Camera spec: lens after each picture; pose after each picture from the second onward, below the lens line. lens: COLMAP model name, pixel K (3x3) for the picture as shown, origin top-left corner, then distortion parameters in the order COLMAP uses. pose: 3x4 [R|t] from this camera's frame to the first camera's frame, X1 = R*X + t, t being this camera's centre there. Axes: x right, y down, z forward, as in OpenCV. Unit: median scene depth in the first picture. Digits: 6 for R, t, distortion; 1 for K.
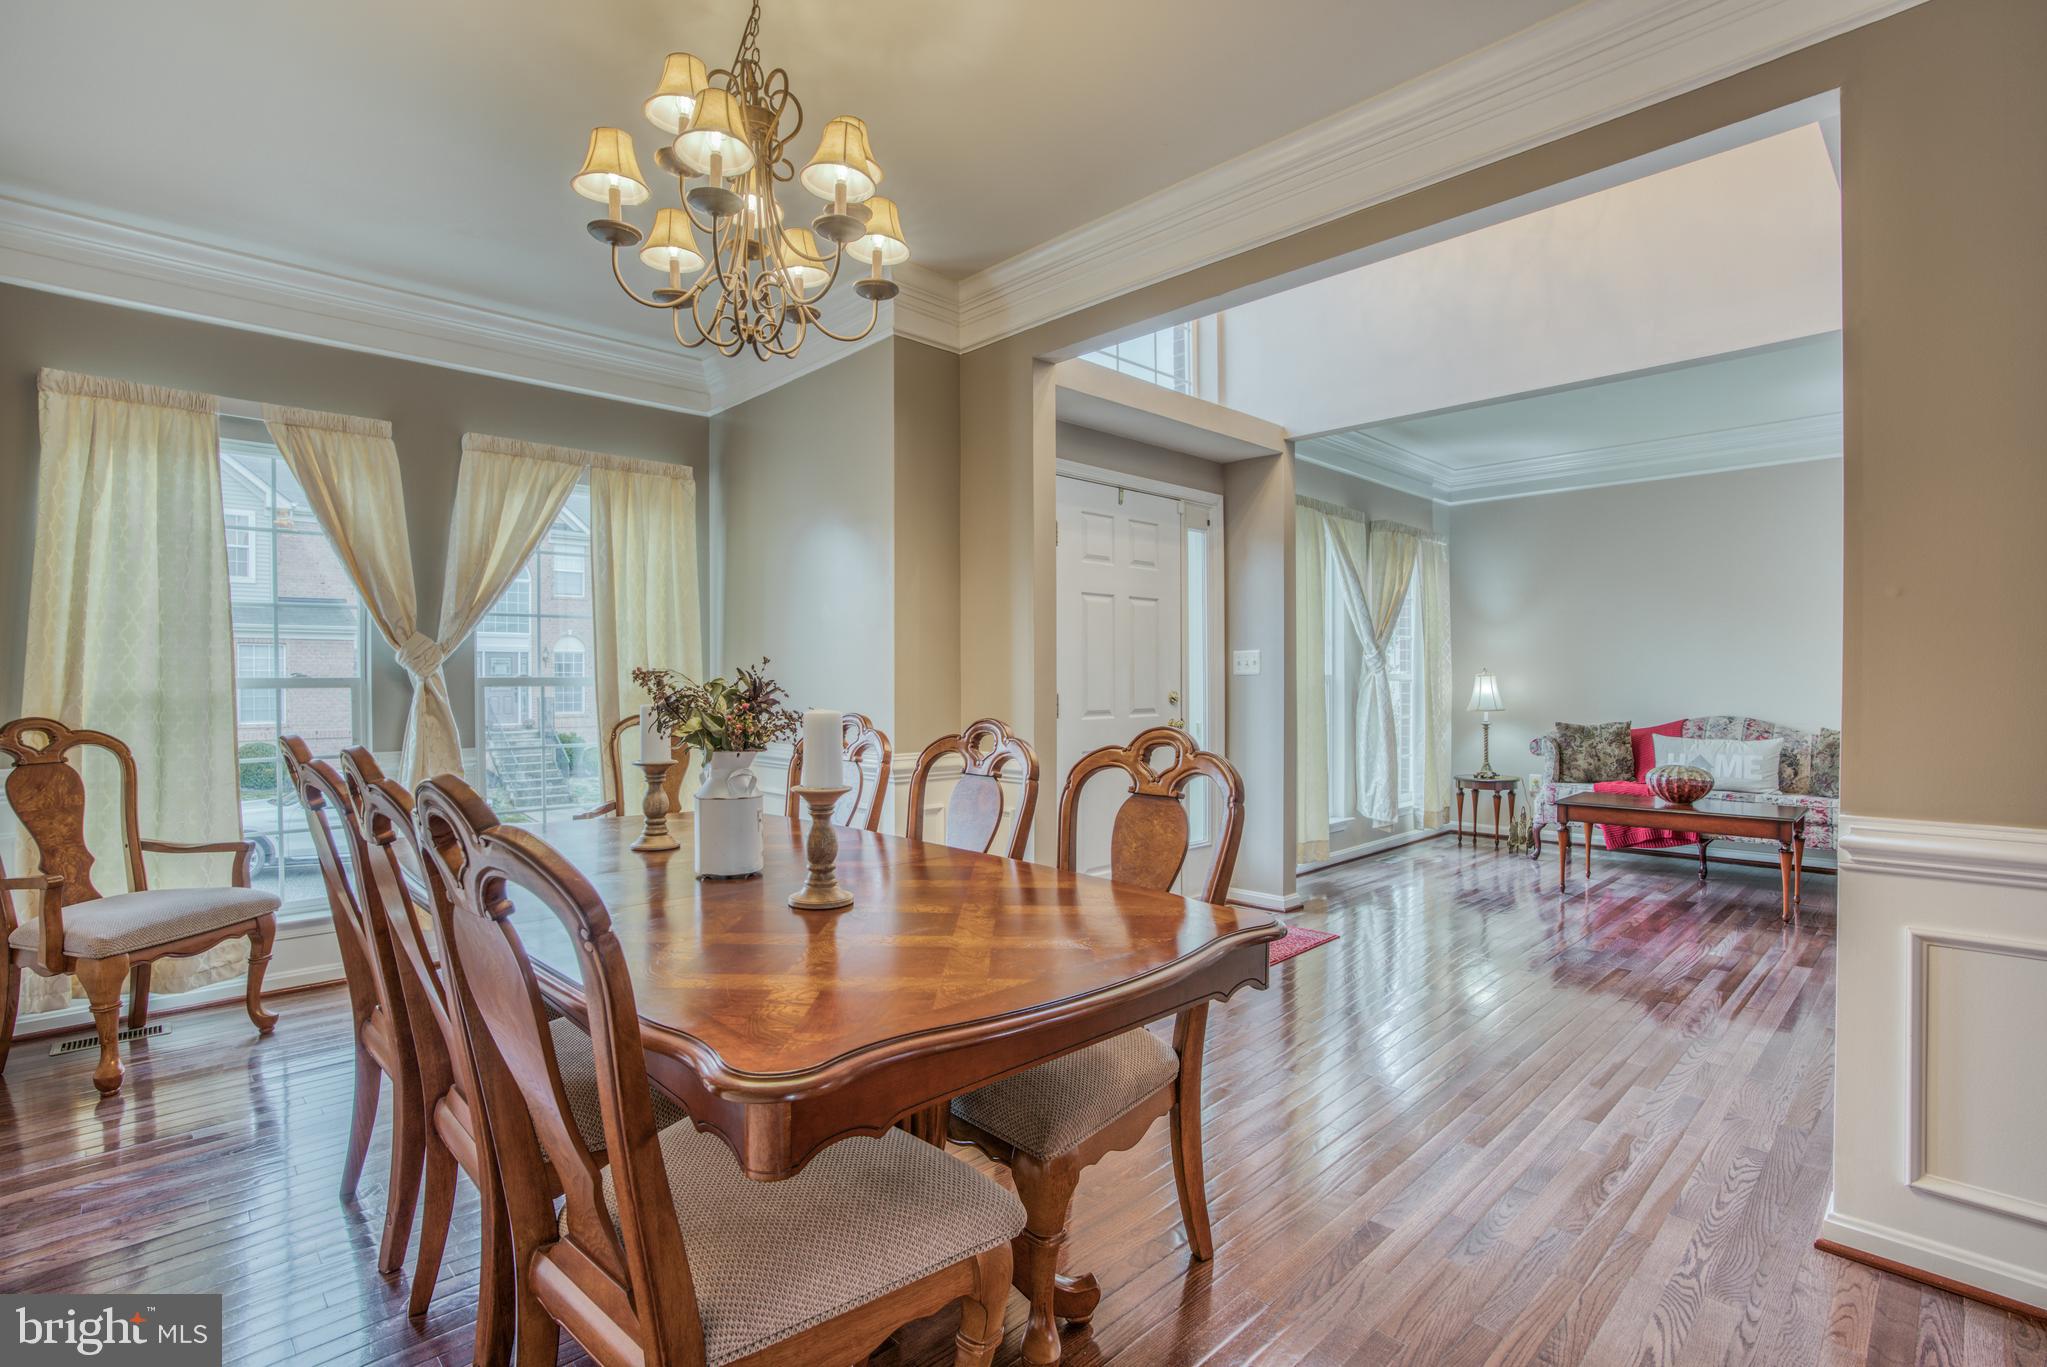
lens RADIAL K [[967.1, 0, 1006.1], [0, 967.1, 687.3], [0, 0, 1]] dist [-0.063486, 0.025456]
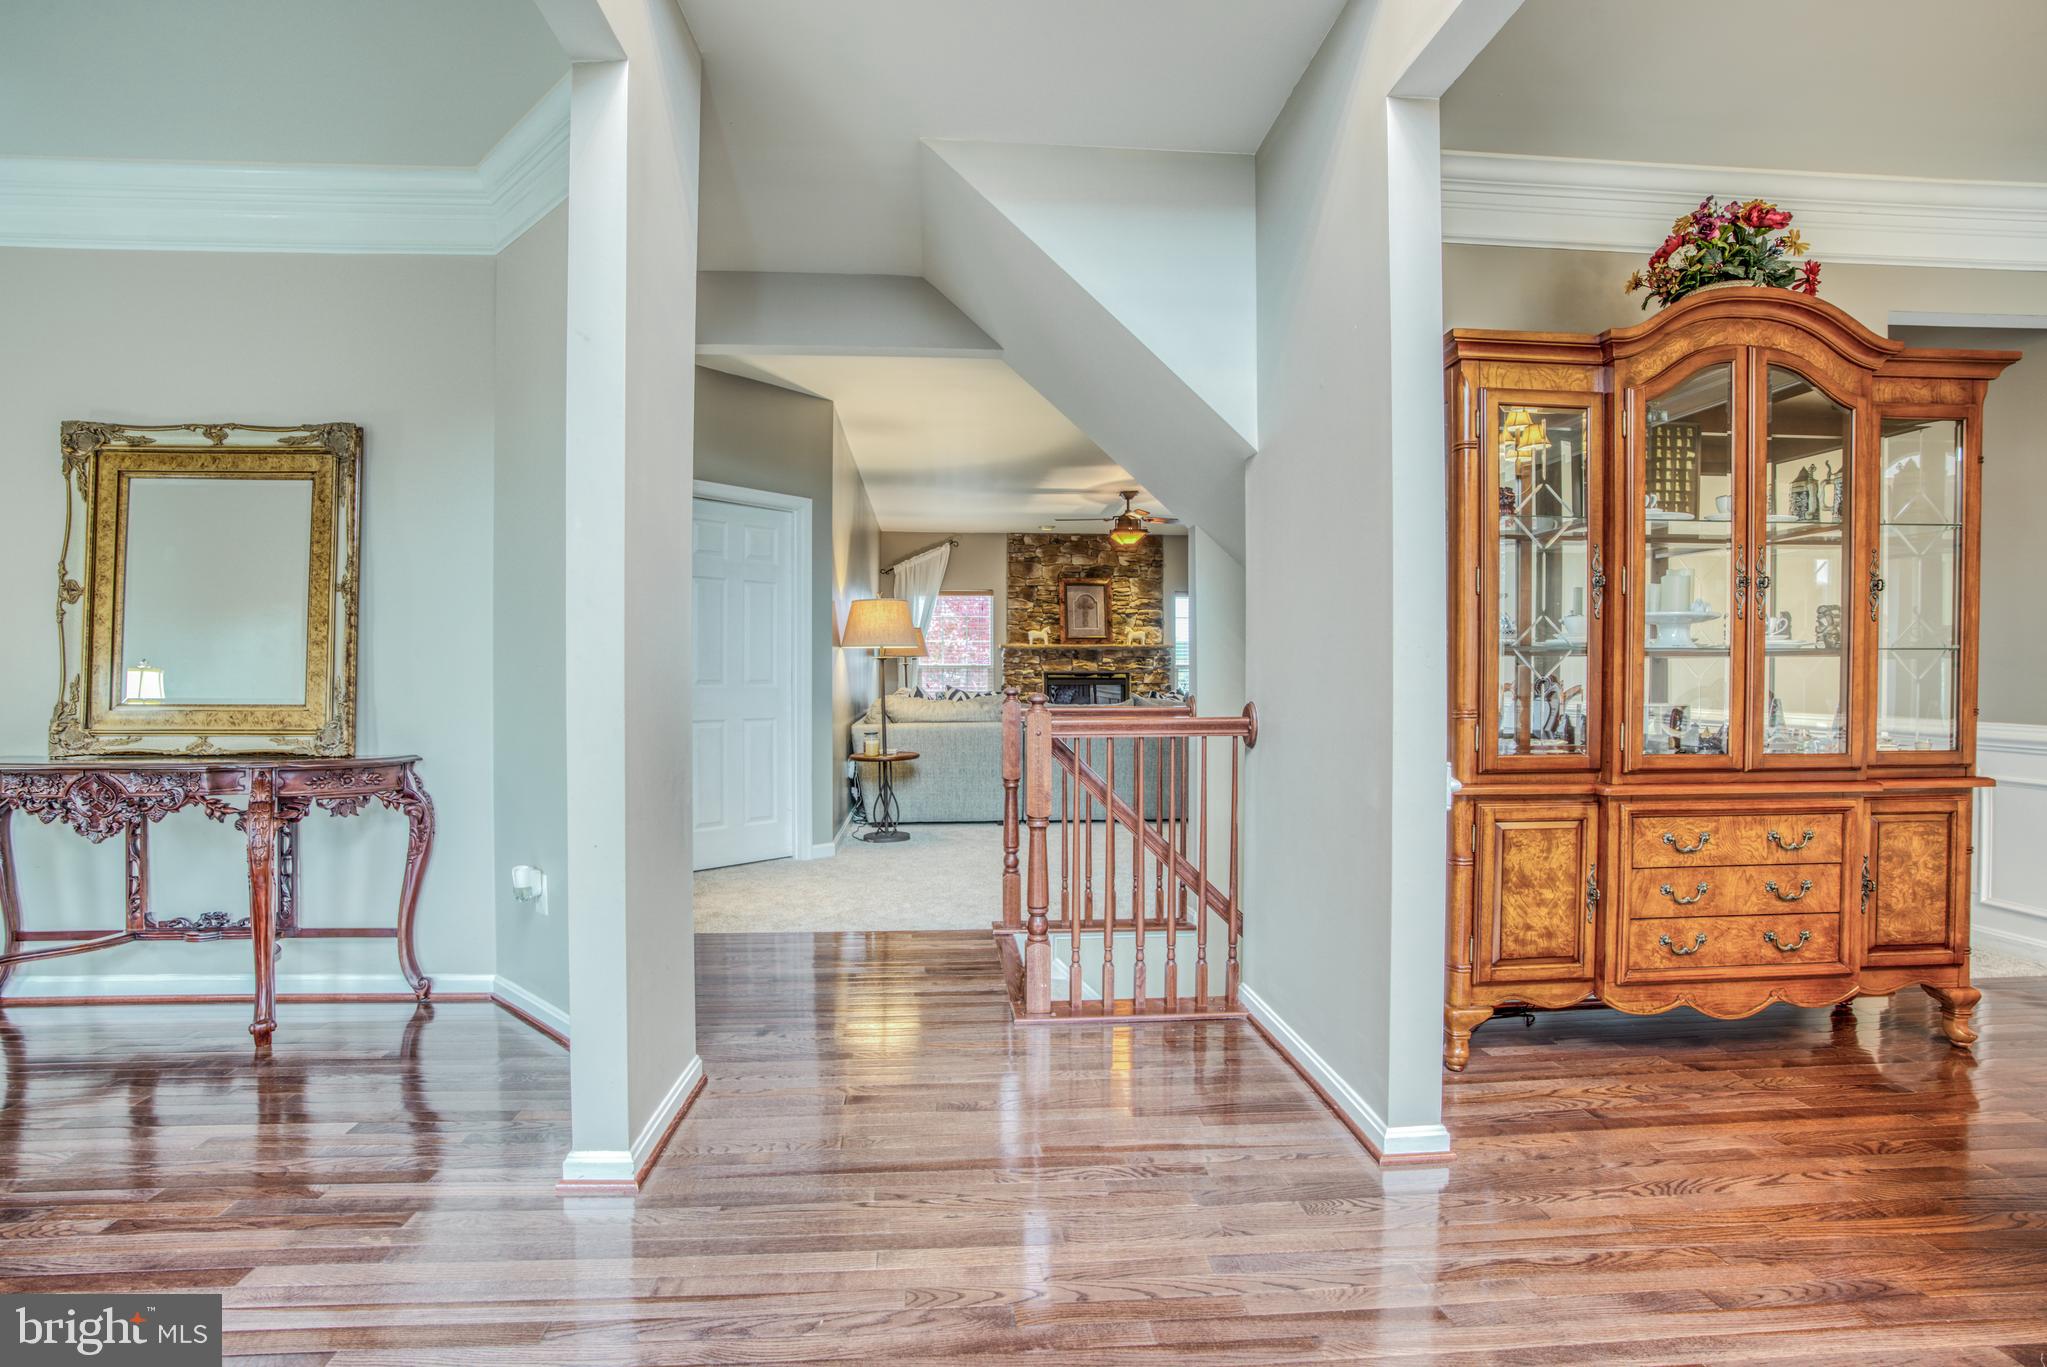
lens RADIAL K [[967.1, 0, 1006.1], [0, 967.1, 687.3], [0, 0, 1]] dist [-0.063486, 0.025456]
pose [[-0.768232, -0.004866, 0.640153, 0.222403], [0.008385, 0.999809, 0.017662, 0.010572], [-0.640117, 0.018936, -0.768044, 0.841269]]
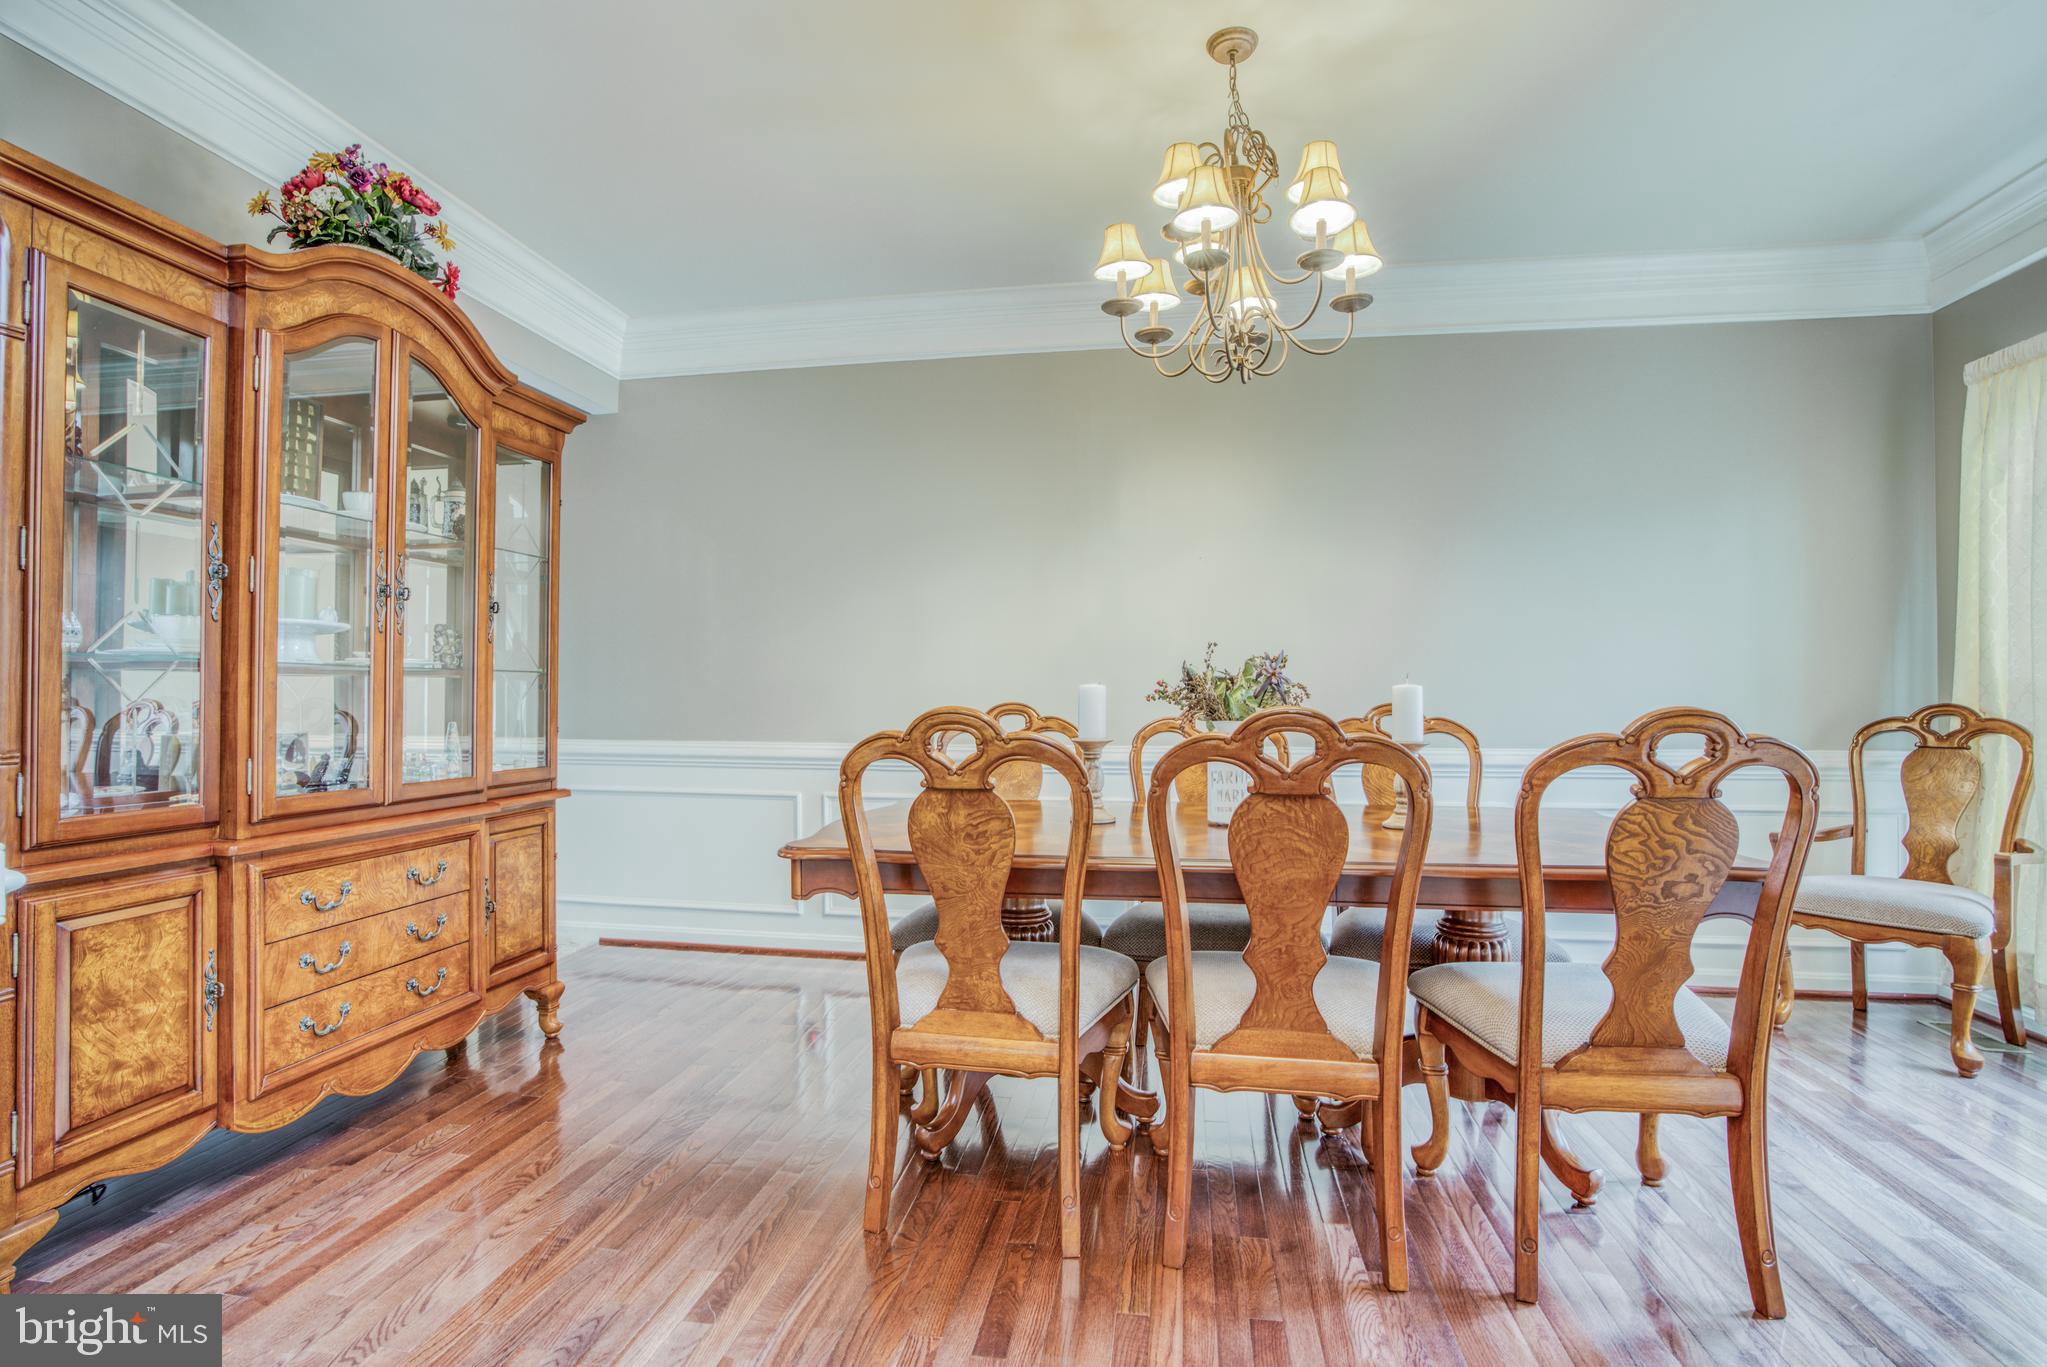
lens RADIAL K [[1006.4, 0, 996.5], [0, 1006.4, 688.6], [0, 0, 1]] dist [-0.067576, 0.027759]
pose [[-0.807949, -0.002082, -0.589249, 0.280160], [-0.003084, 0.999995, 0.000695, 0.011293], [0.589245, 0.002378, -0.807951, 0.749924]]
